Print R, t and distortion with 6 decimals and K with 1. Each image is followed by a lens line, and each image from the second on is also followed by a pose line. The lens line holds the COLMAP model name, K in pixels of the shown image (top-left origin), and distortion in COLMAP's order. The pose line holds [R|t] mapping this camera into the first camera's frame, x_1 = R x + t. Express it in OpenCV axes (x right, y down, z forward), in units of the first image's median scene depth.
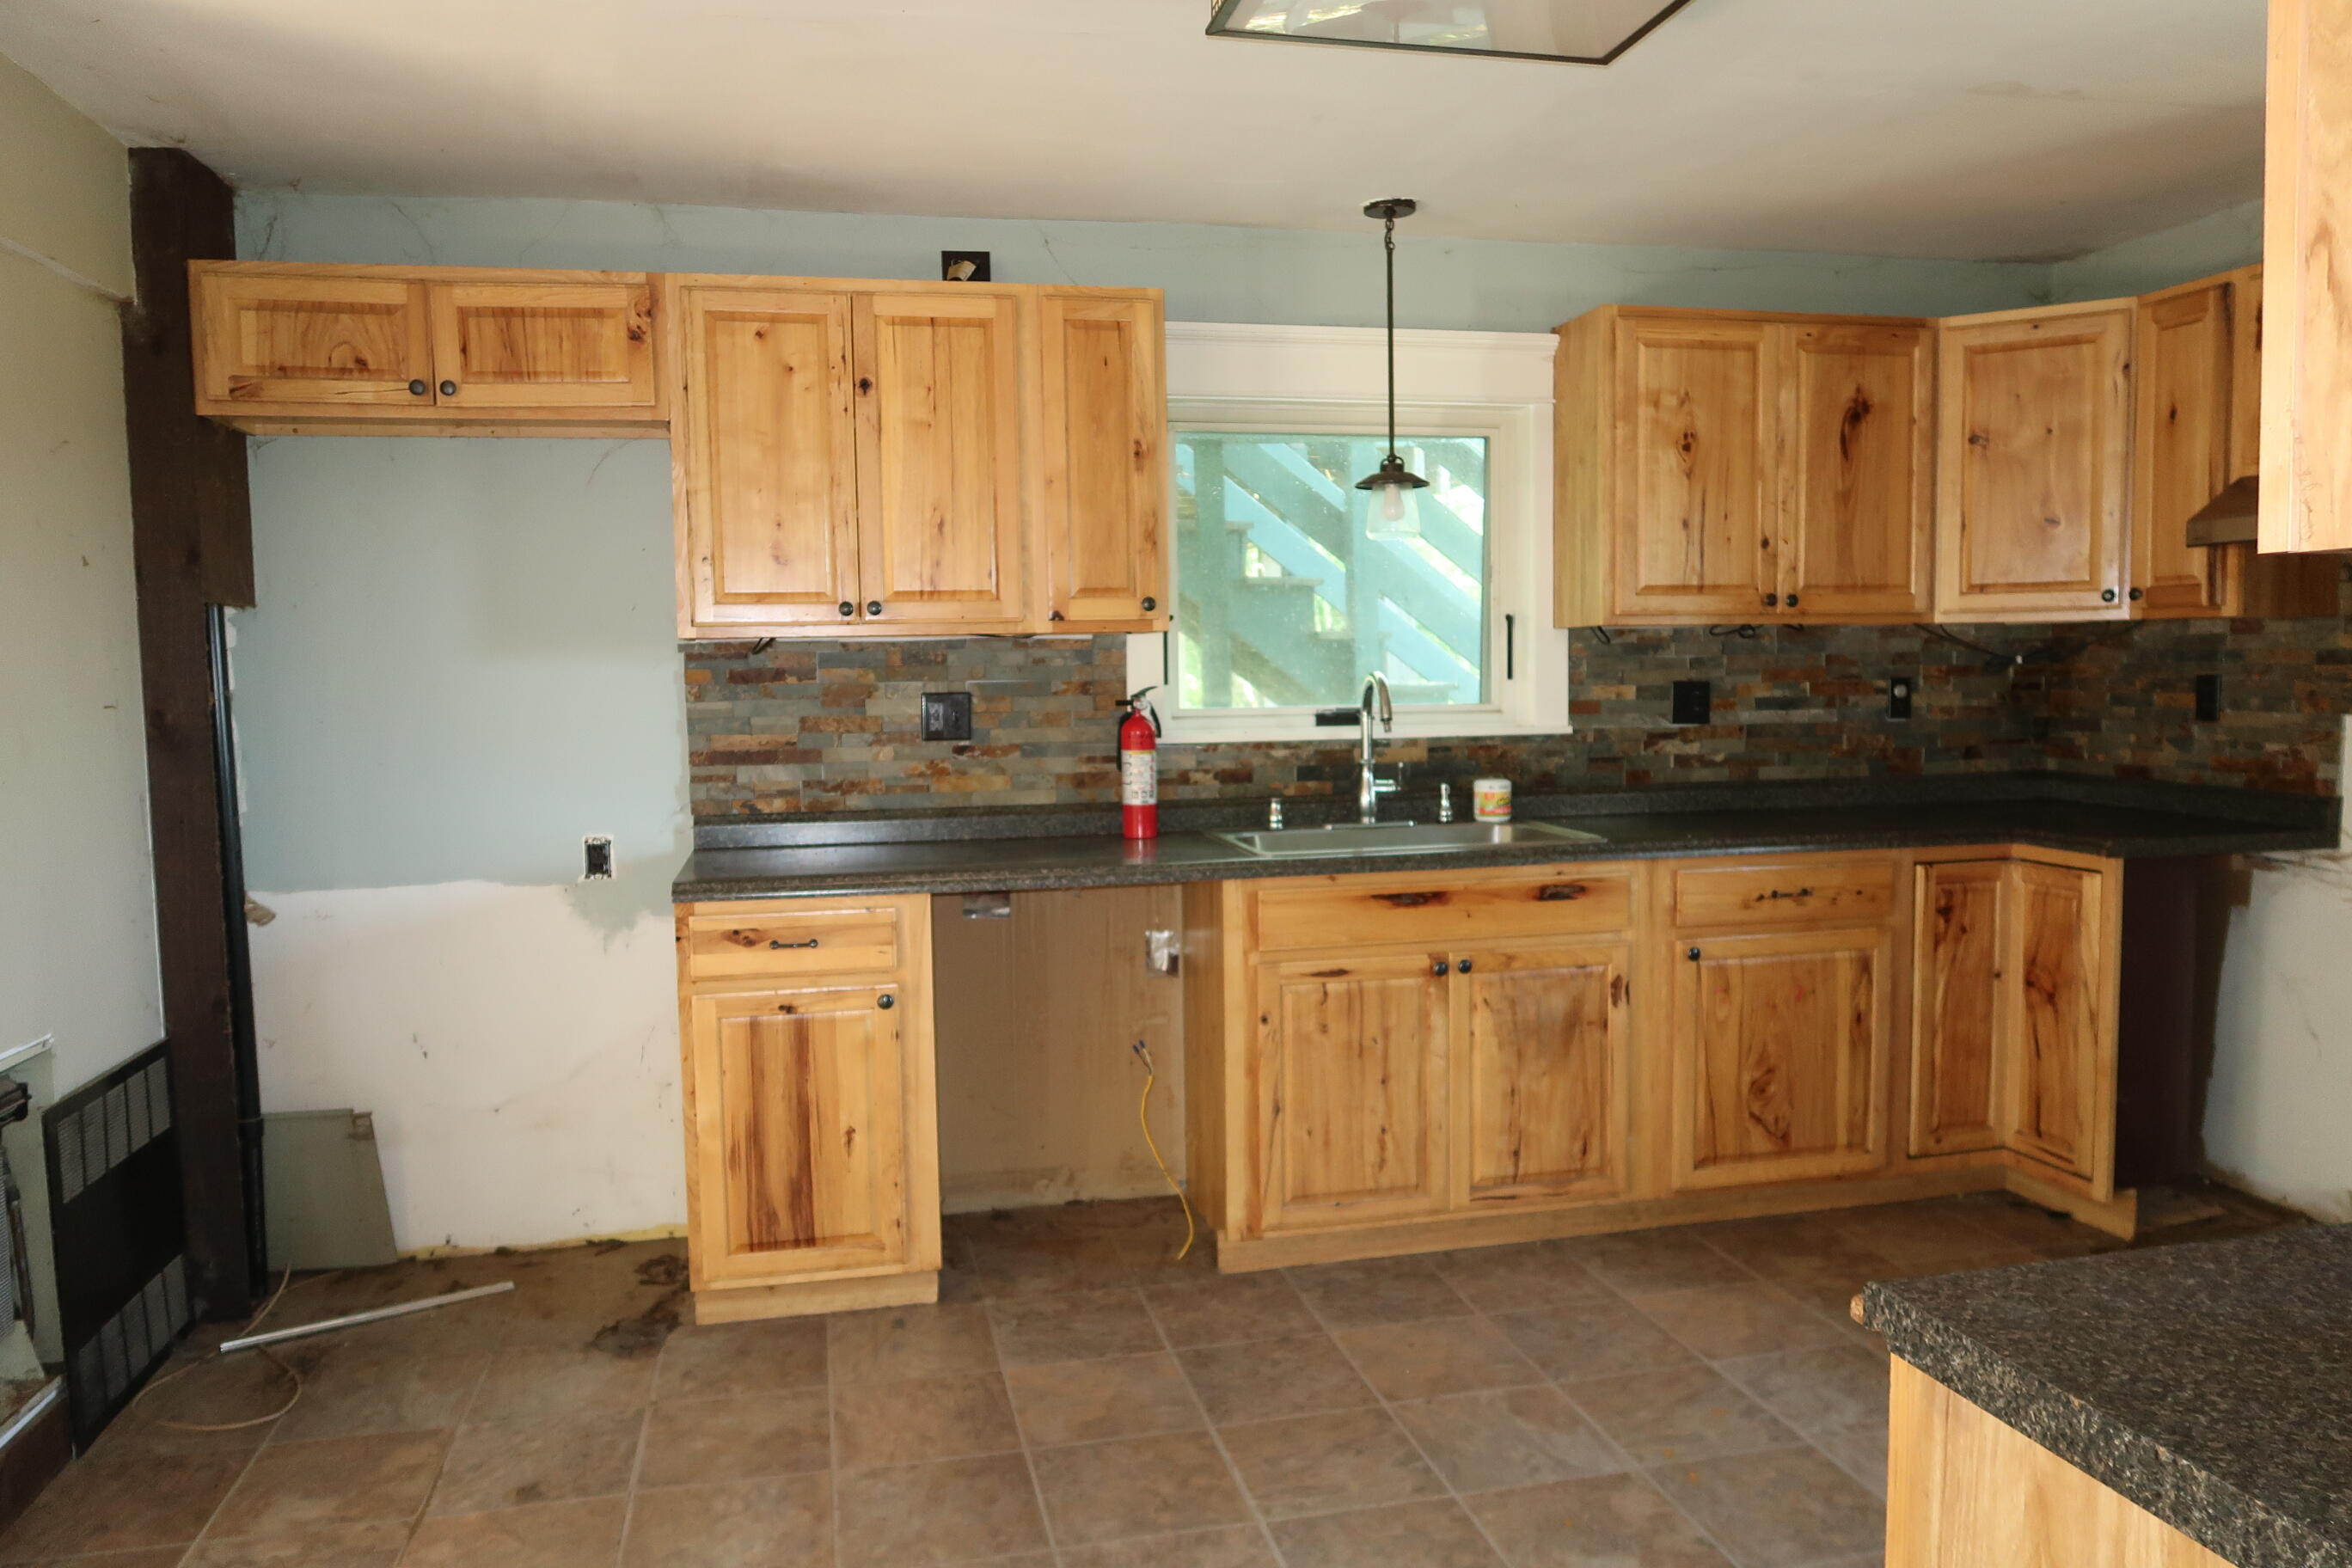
lens RADIAL K [[1634.1, 0, 1179.5], [0, 1634.1, 783.8], [0, 0, 1]] dist [-0.021477, 0.004673]
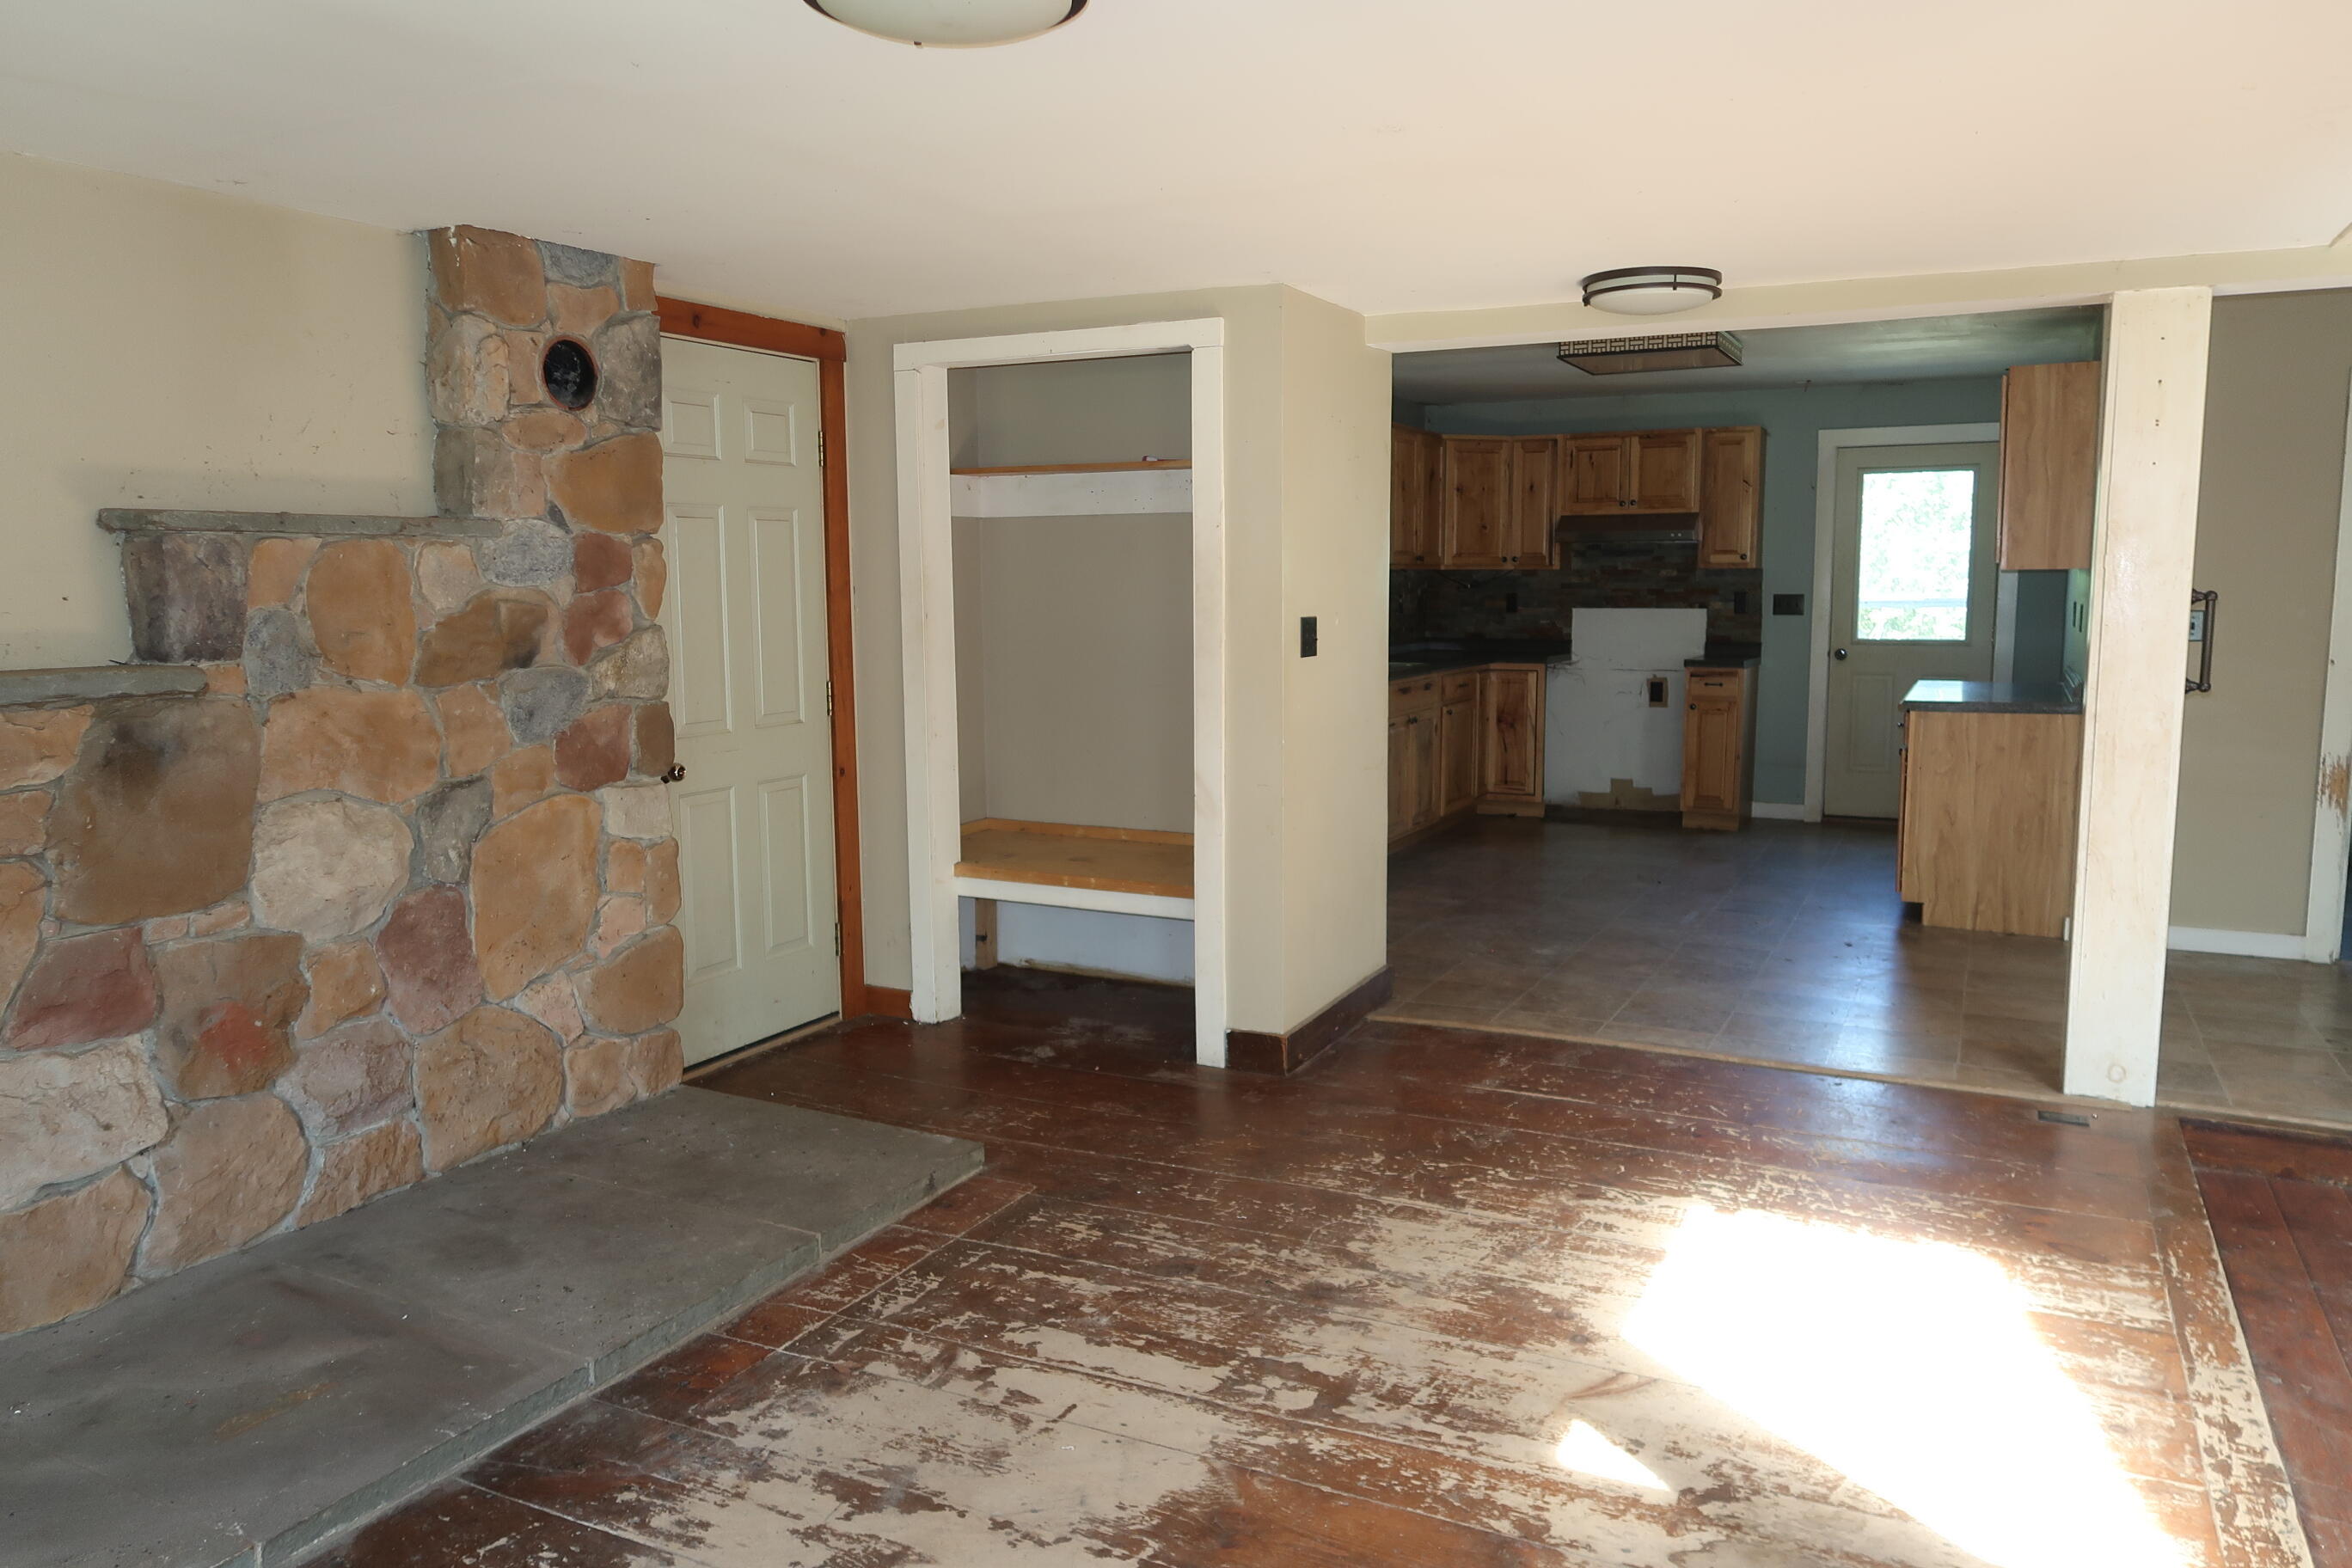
lens RADIAL K [[1634.1, 0, 1179.5], [0, 1634.1, 783.8], [0, 0, 1]] dist [-0.021477, 0.004673]
pose [[0.642593, -0.085804, 0.761388, -1.612552], [0.055348, 0.996312, 0.065566, 0.030180], [-0.764206, 0.000009, 0.644972, -0.194716]]
